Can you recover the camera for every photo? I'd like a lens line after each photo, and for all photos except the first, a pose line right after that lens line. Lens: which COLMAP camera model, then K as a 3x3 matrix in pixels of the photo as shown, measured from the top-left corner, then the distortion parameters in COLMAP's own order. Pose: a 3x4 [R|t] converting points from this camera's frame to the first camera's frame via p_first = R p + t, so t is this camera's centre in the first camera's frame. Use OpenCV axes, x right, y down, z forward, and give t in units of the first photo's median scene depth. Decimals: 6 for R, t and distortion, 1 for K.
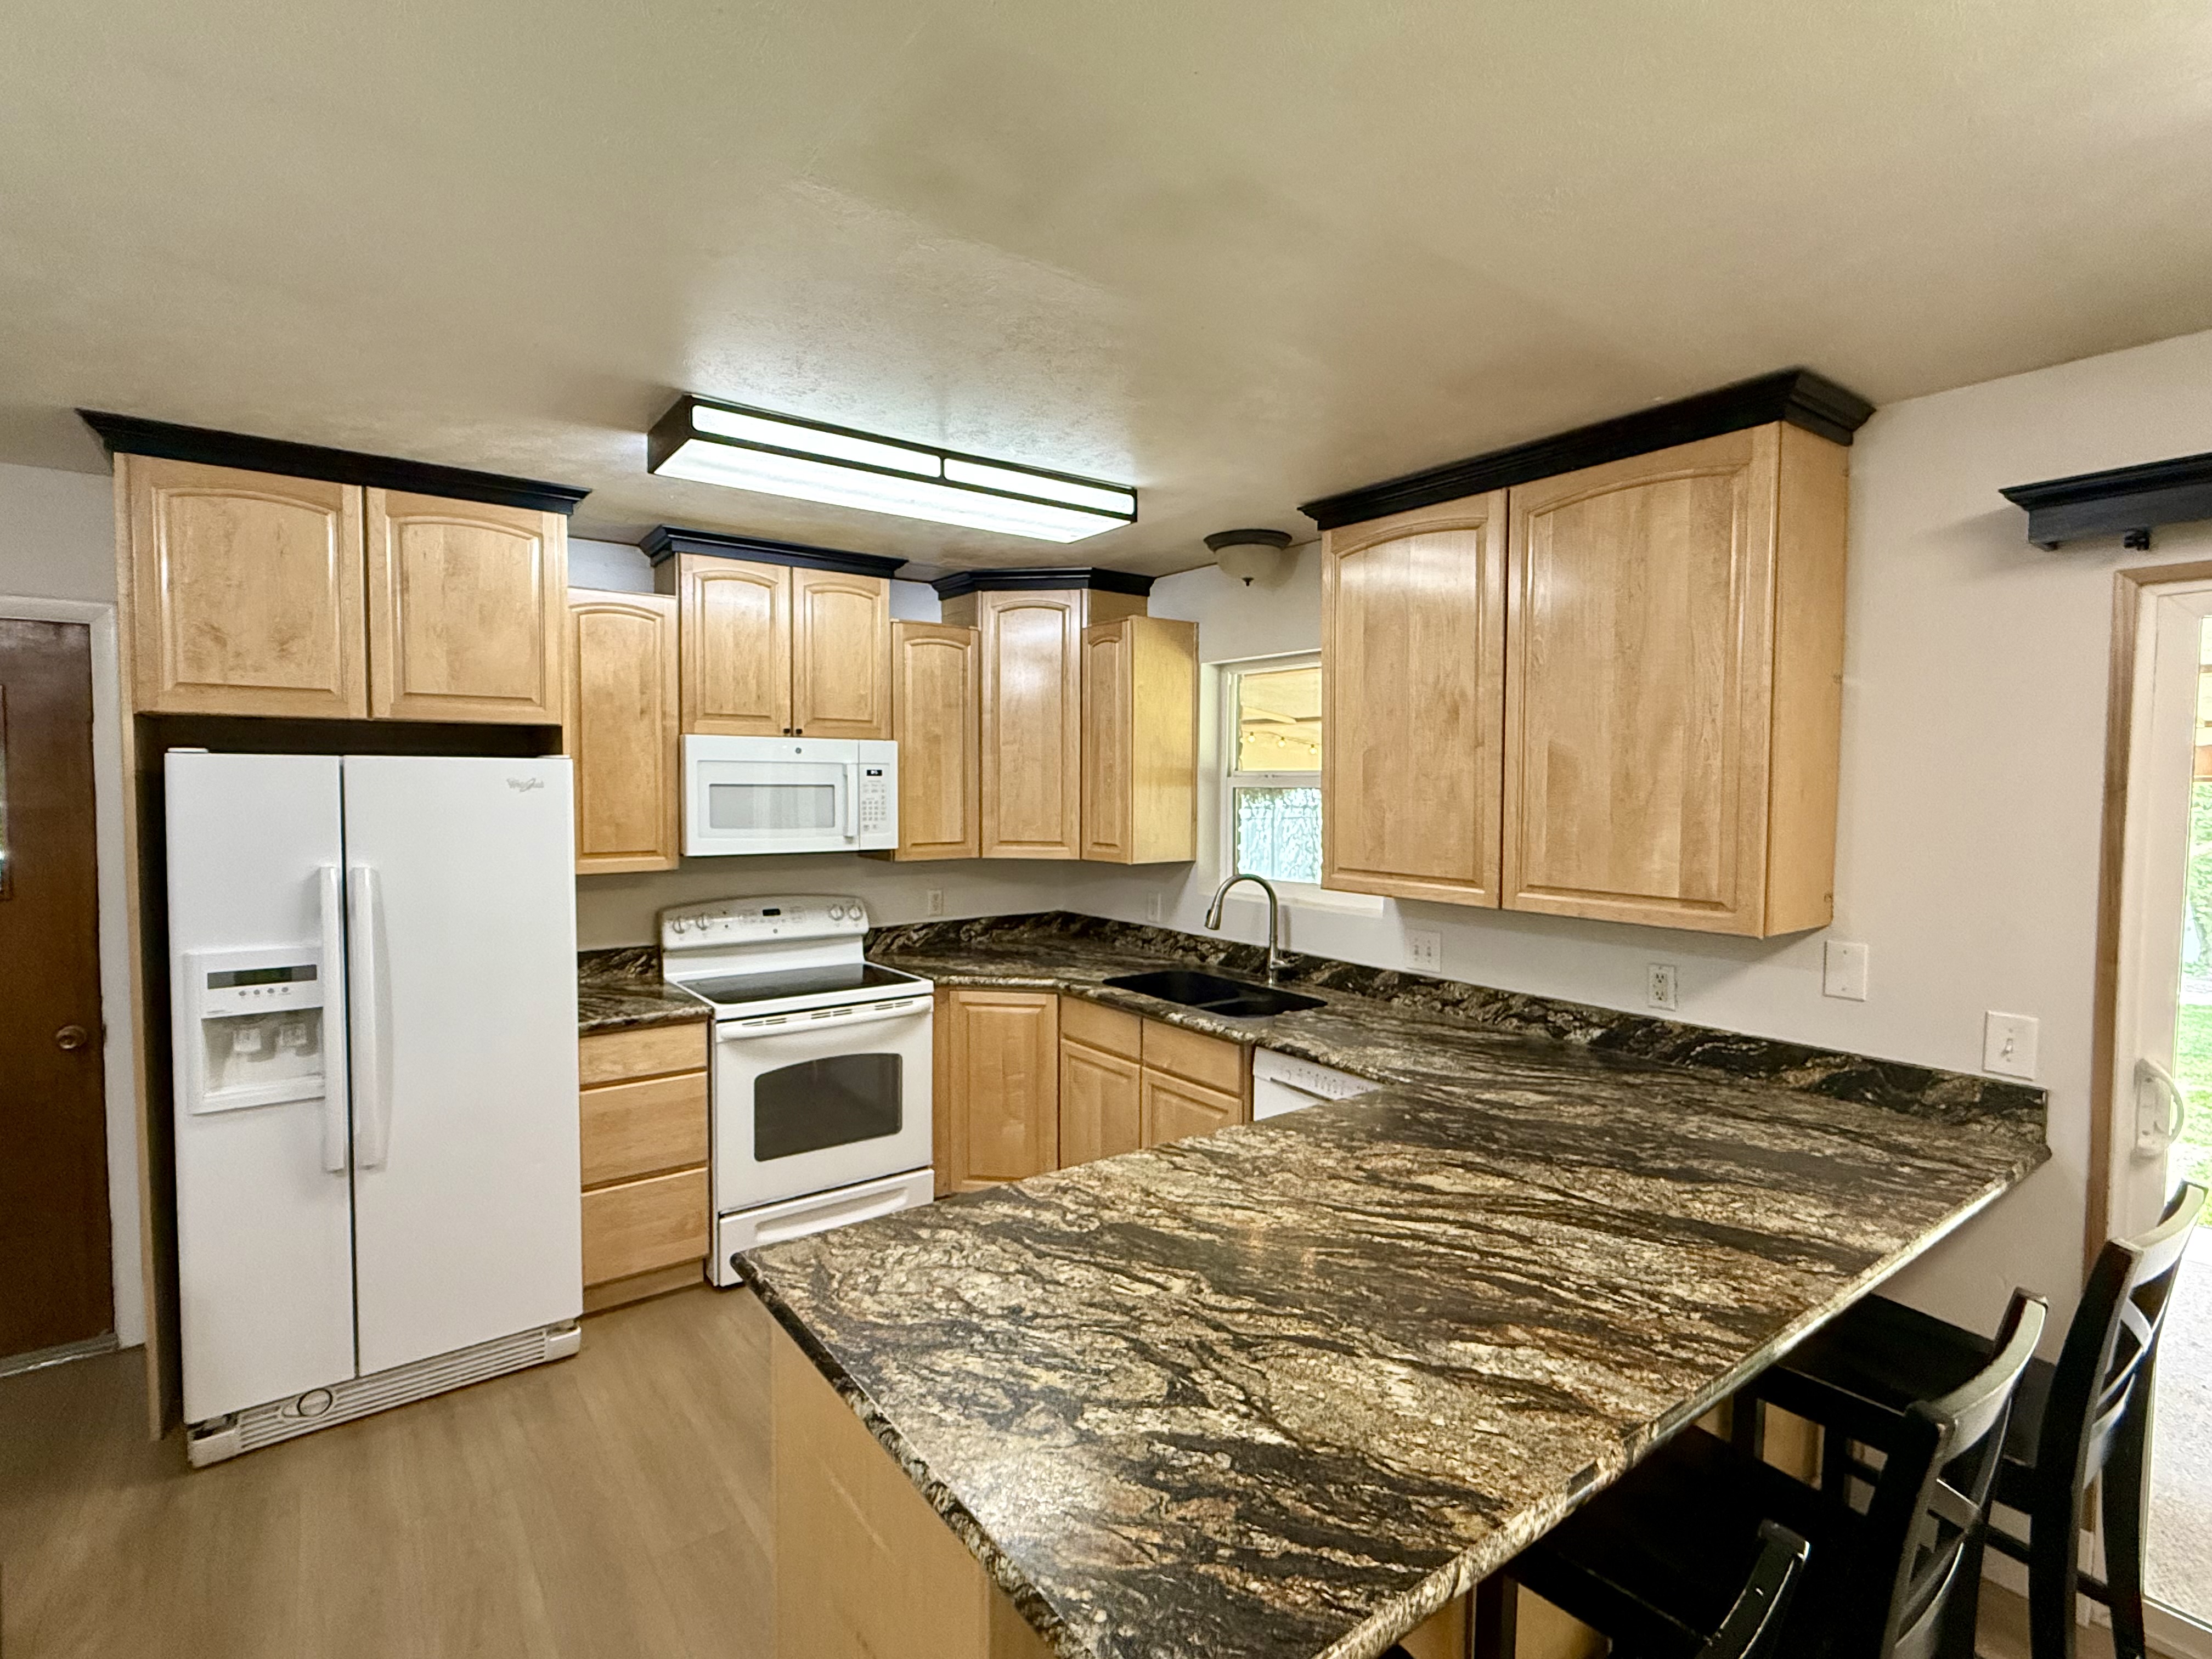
lens RADIAL K [[1057.9, 0, 1103.6], [0, 1057.9, 826.9], [0, 0, 1]] dist [-0.000465, 0.000541]
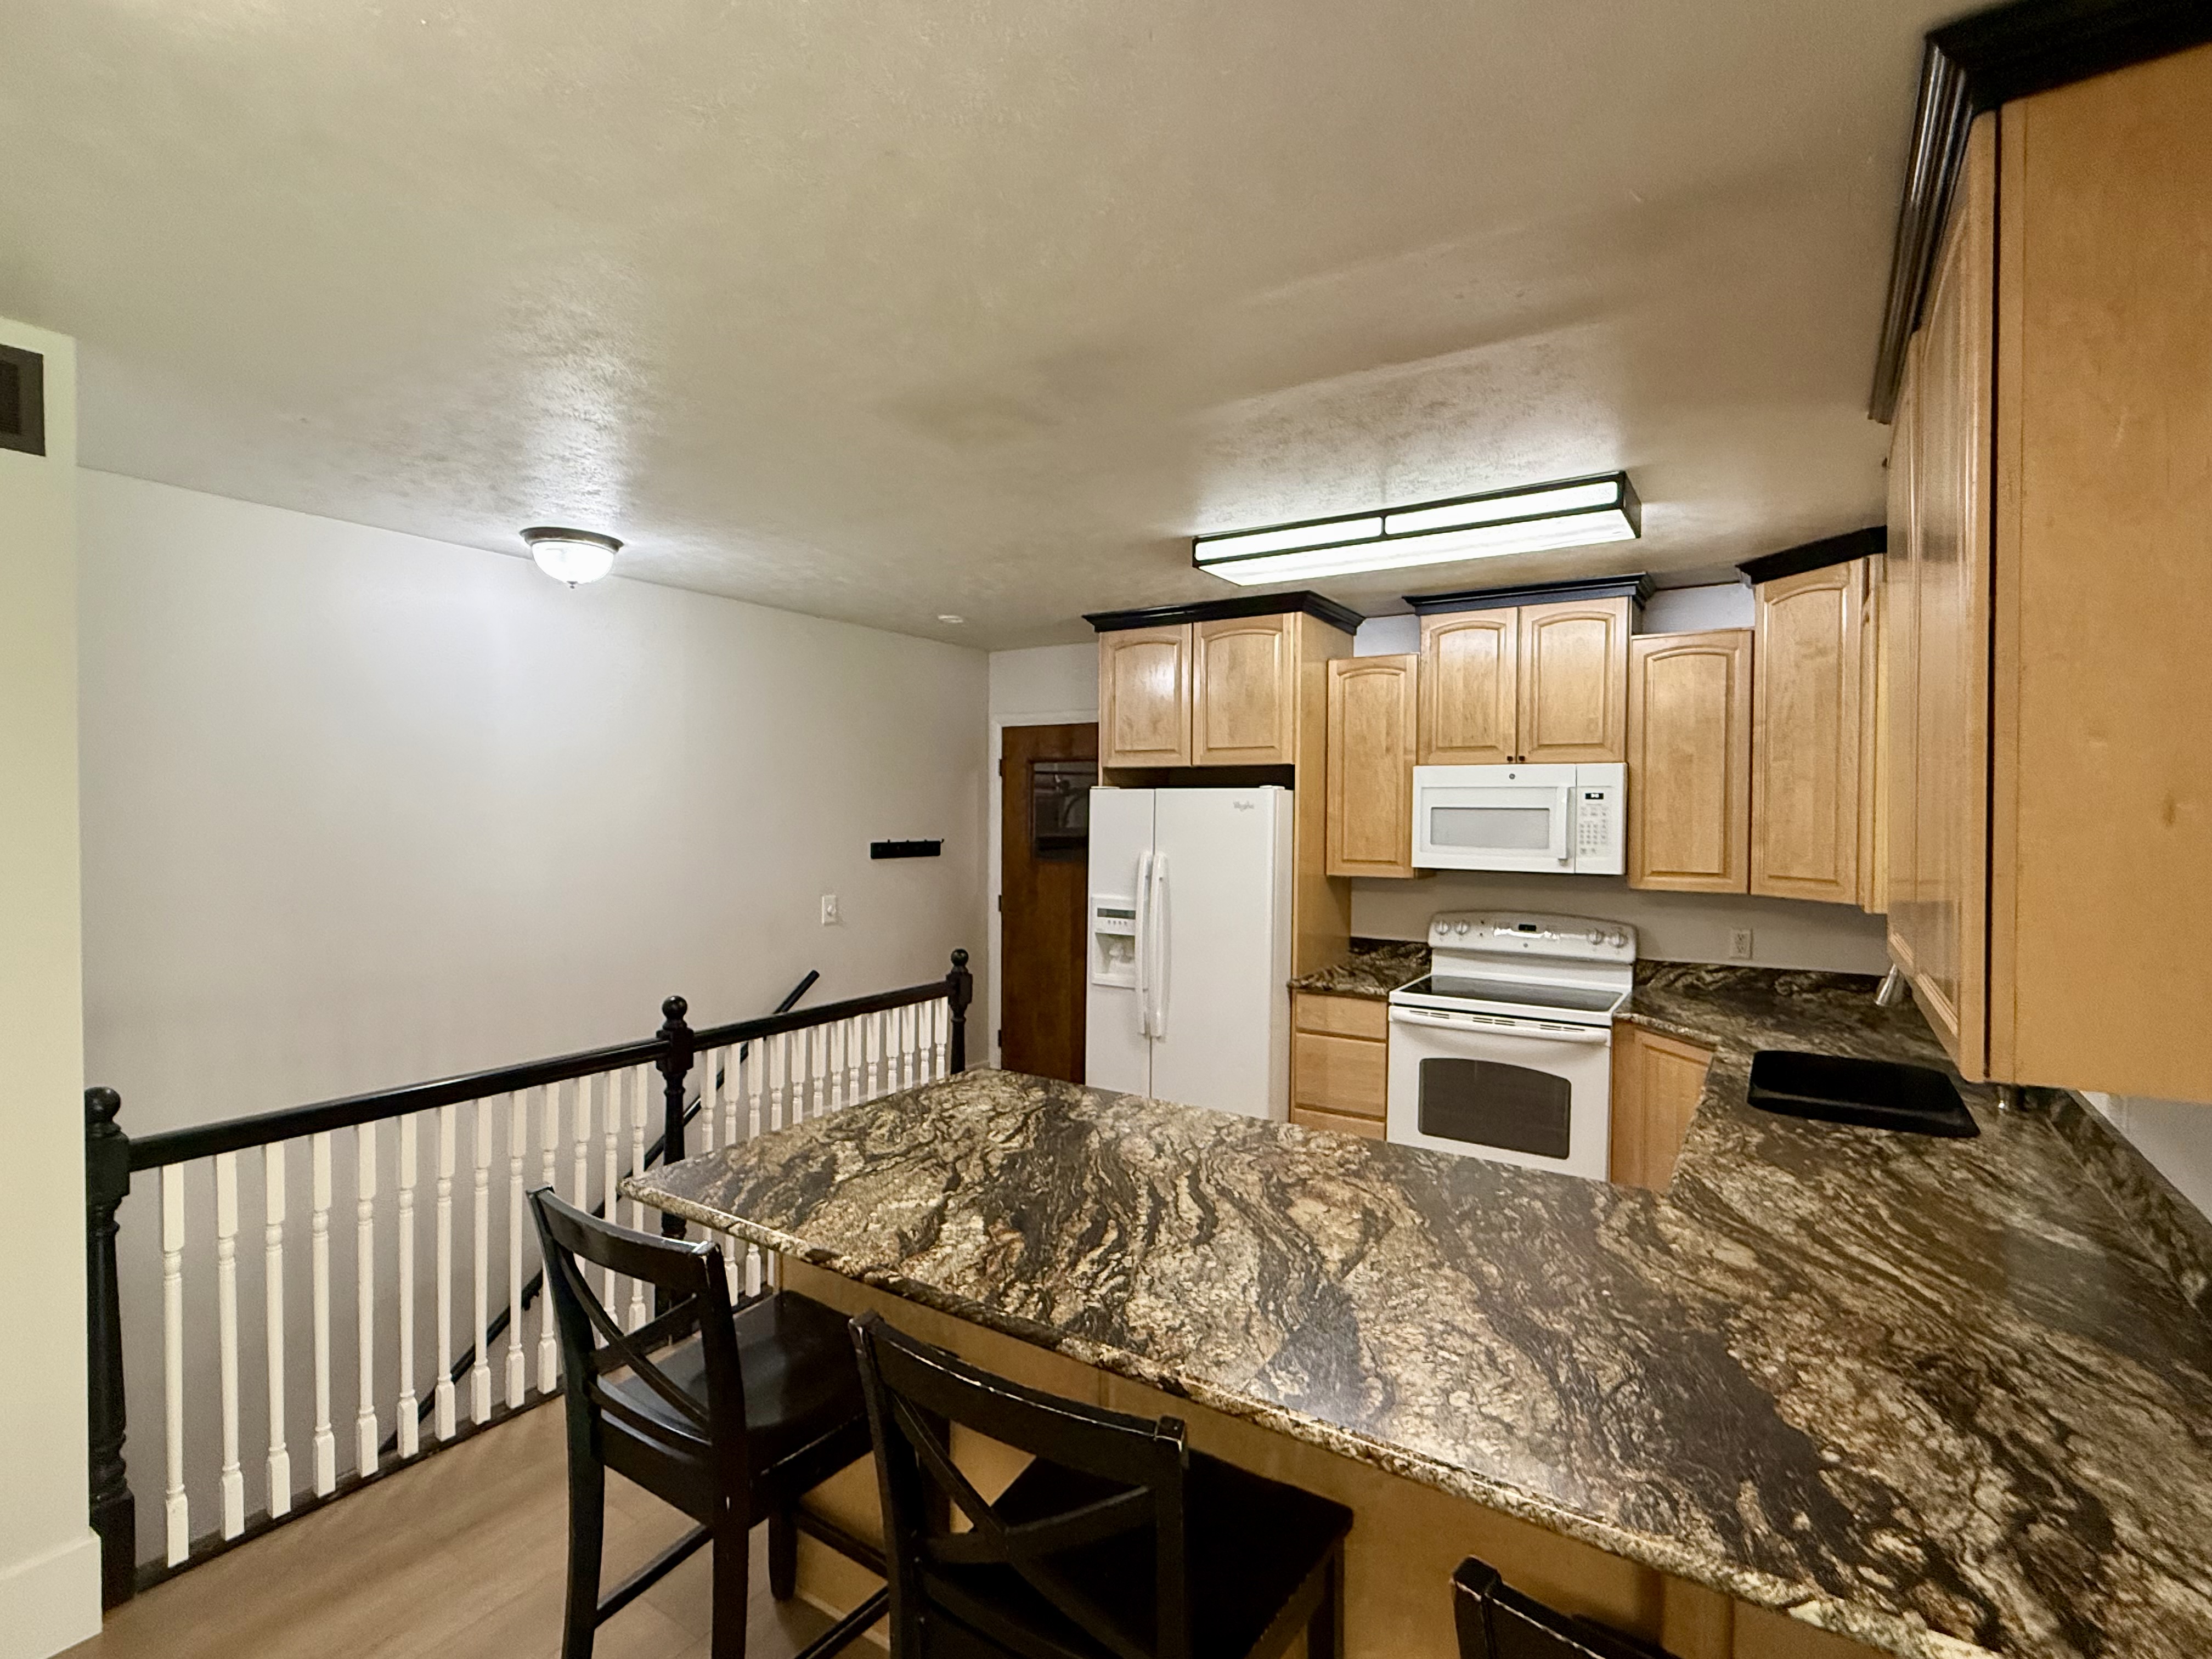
lens RADIAL K [[1057.9, 0, 1103.6], [0, 1057.9, 826.9], [0, 0, 1]] dist [-0.000465, 0.000541]
pose [[0.346612, 0.014842, -0.937891, 0.869753], [-0.045000, 0.998987, -0.000822, -0.001614], [0.936929, 0.042491, 0.346928, 0.359746]]
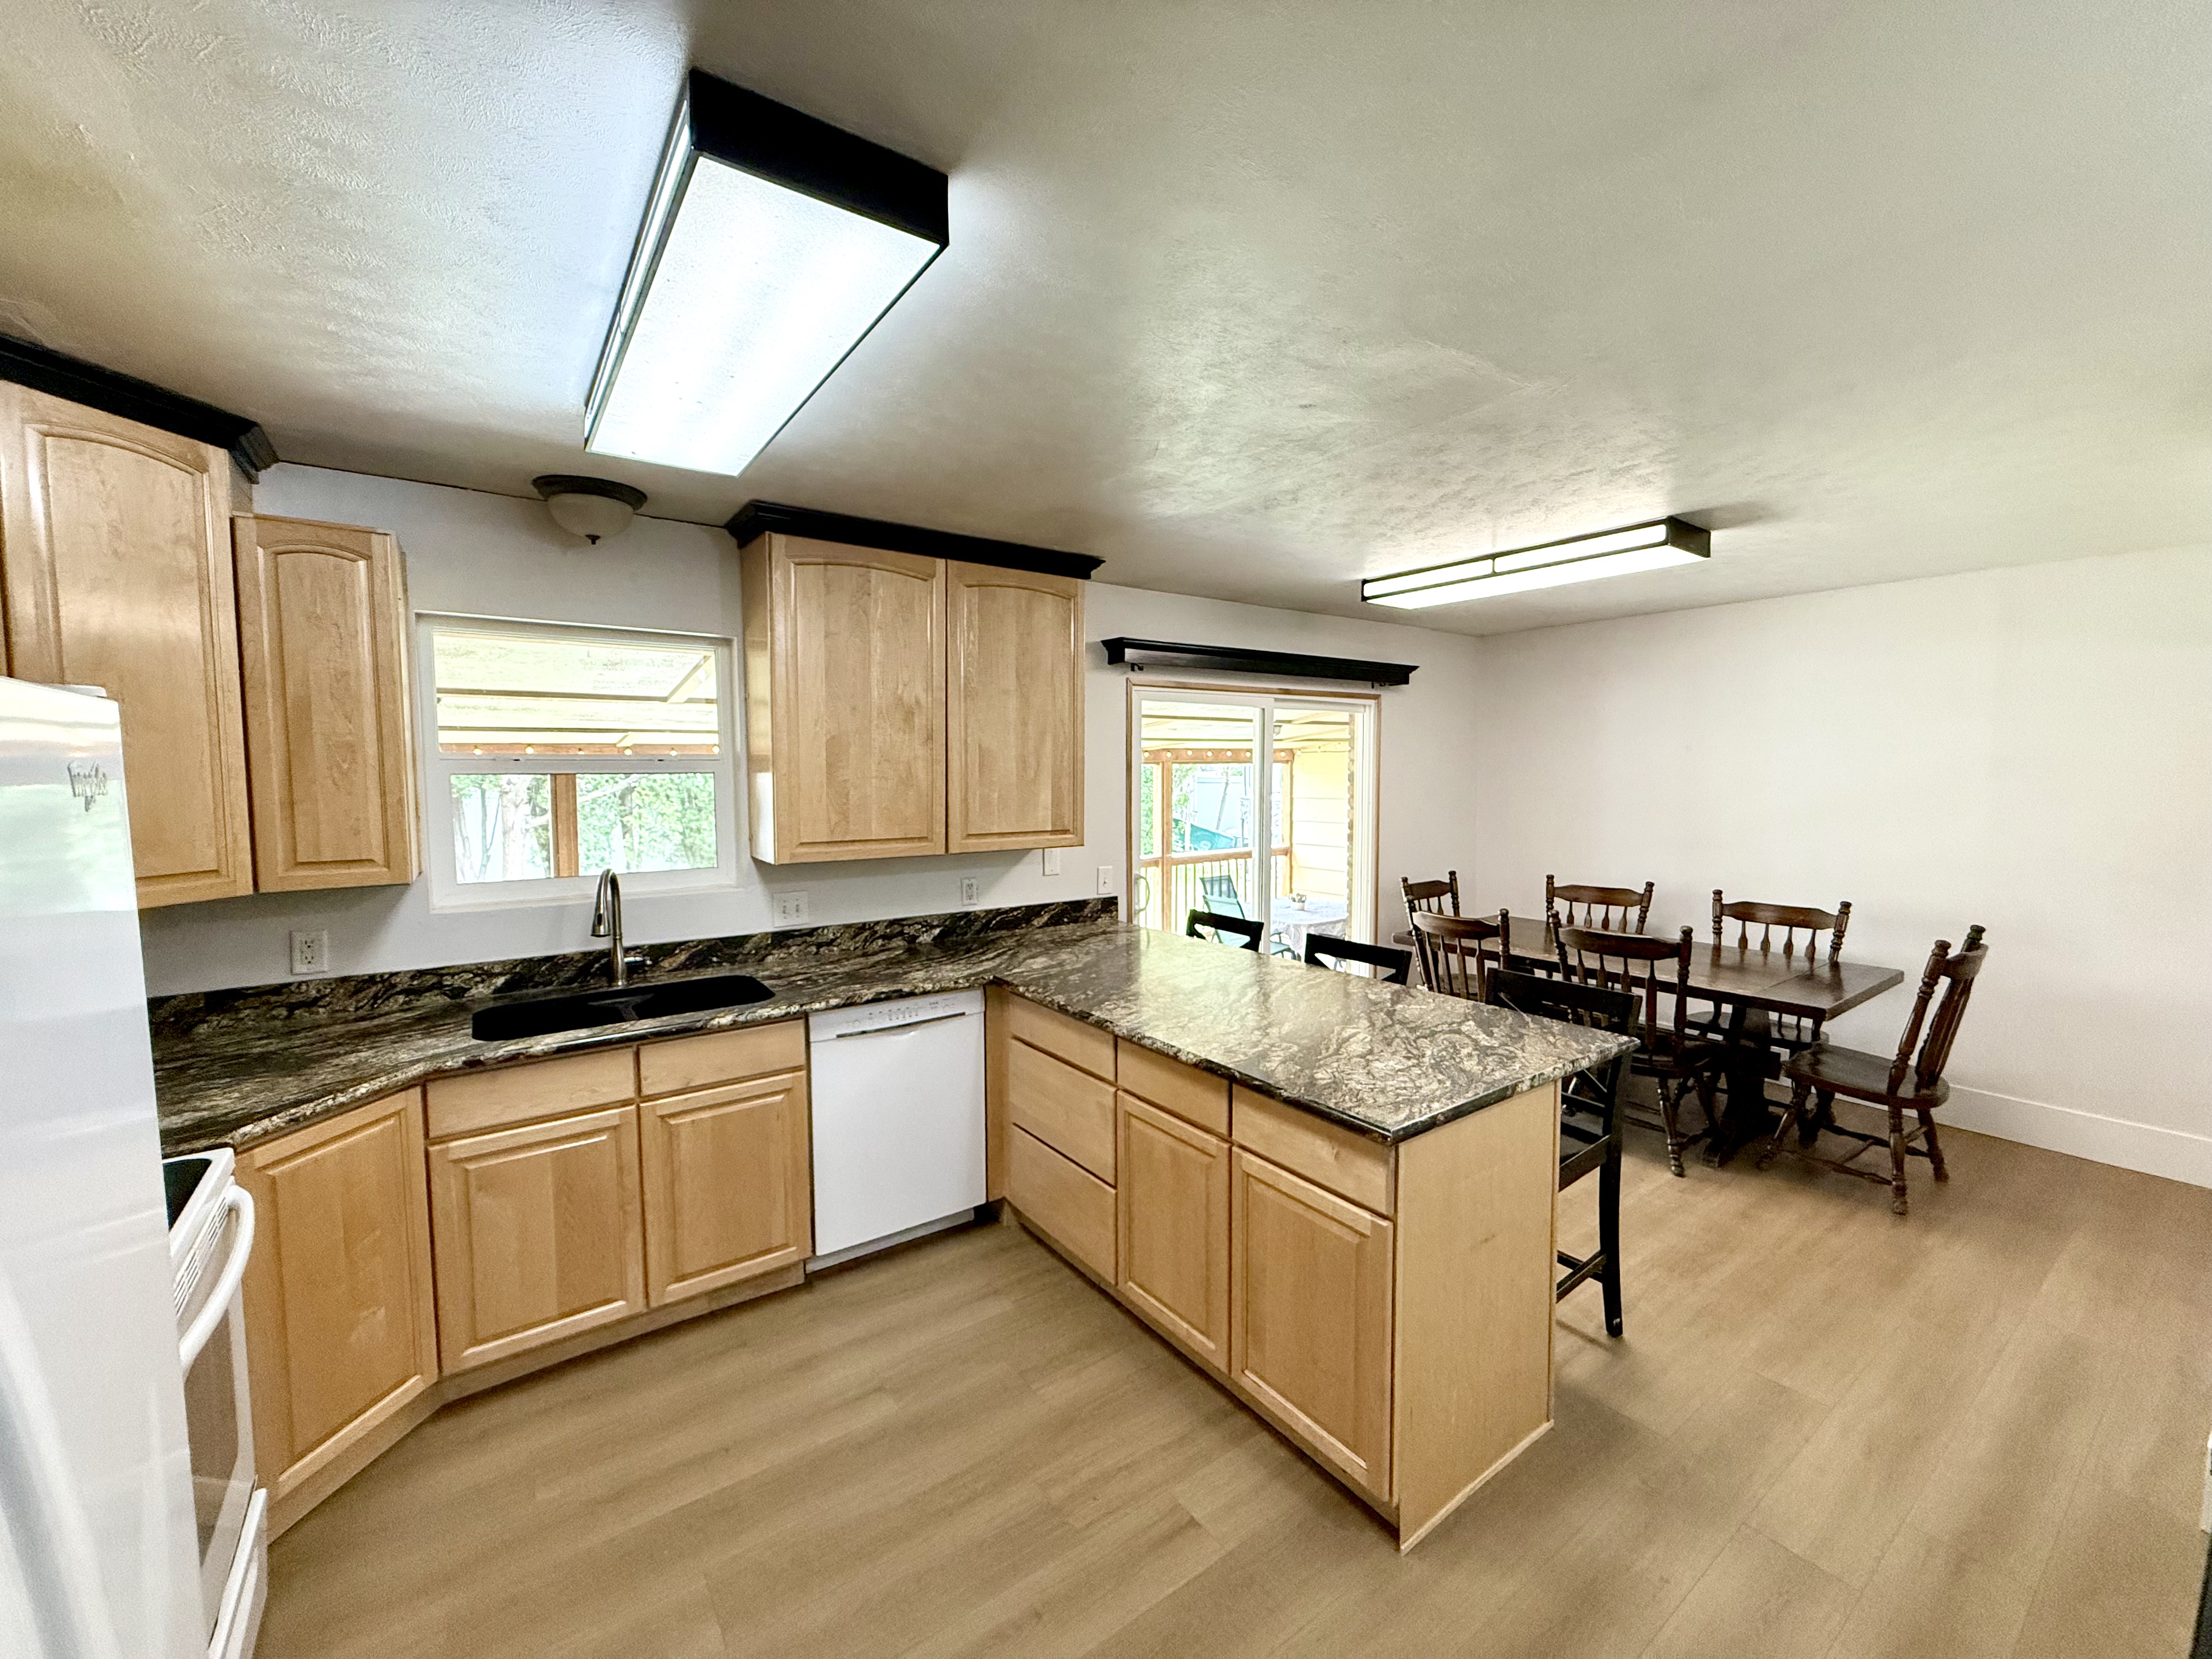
lens RADIAL K [[886.6, 0, 1100.0], [0, 886.6, 826.3], [0, 0, 1]] dist [0.003431, 0.000412]
pose [[0.016390, -0.072346, 0.997245, -0.896095], [0.045264, 0.996410, 0.071542, -0.039871], [-0.998841, 0.043966, 0.019606, 0.840418]]
